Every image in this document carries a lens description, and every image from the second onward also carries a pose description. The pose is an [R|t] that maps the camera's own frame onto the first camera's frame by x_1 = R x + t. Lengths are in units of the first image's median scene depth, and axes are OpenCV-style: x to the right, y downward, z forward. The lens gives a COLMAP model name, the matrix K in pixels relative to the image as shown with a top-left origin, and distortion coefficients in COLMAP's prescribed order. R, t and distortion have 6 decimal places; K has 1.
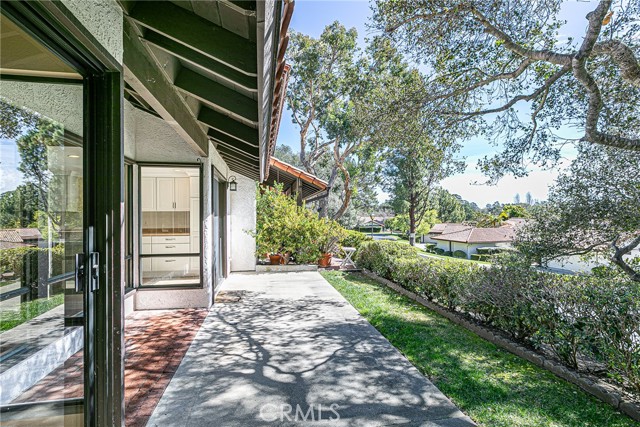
lens RADIAL K [[317.8, 0, 319.6], [0, 317.8, 214.6], [0, 0, 1]] dist [-0.012227, -0.000181]
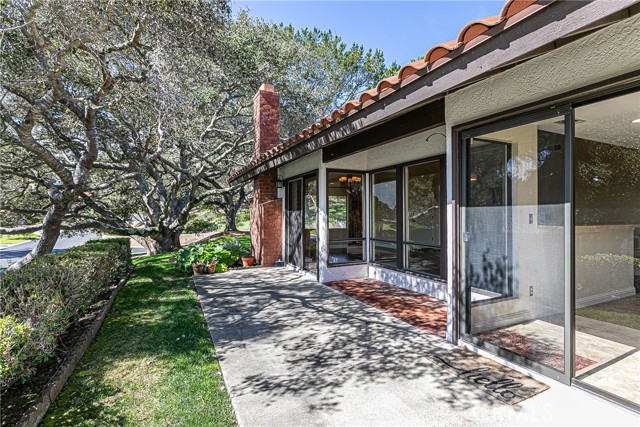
lens RADIAL K [[317.8, 0, 321.5], [0, 317.8, 213.7], [0, 0, 1]] dist [-0.012227, -0.000181]
pose [[-0.966495, 0.006088, -0.256614, 0.111716], [0.007146, 0.999969, -0.003193, 0.024532], [0.256587, -0.004920, -0.966509, 2.024289]]
